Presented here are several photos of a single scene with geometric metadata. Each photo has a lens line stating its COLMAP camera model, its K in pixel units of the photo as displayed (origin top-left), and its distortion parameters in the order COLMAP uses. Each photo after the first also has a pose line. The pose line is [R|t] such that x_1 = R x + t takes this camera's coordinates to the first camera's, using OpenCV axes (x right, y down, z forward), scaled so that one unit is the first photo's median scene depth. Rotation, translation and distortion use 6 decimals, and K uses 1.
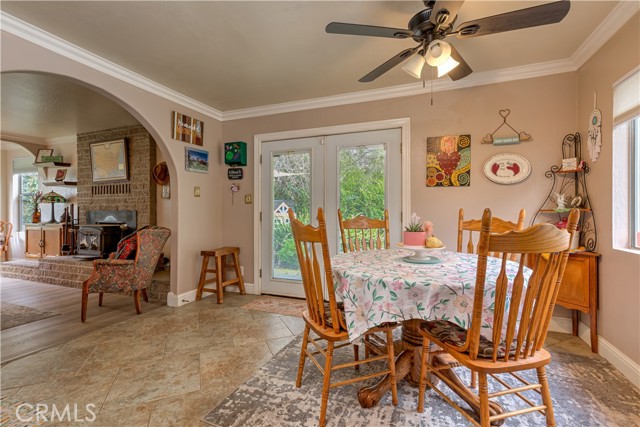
lens RADIAL K [[293.1, 0, 321.7], [0, 293.1, 209.8], [0, 0, 1]] dist [0.011096, 0.000168]
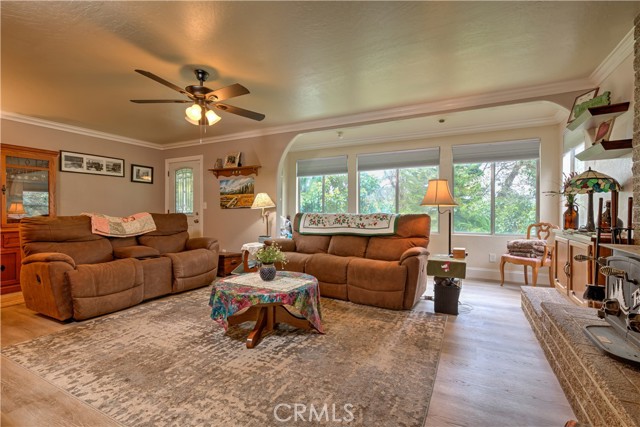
lens RADIAL K [[293.1, 0, 321.7], [0, 293.1, 209.8], [0, 0, 1]] dist [0.011096, 0.000168]
pose [[-0.107814, -0.000852, -0.994171, -0.390043], [0.002959, 0.999995, -0.001178, 0.006842], [0.994167, -0.003069, -0.107811, 0.649555]]
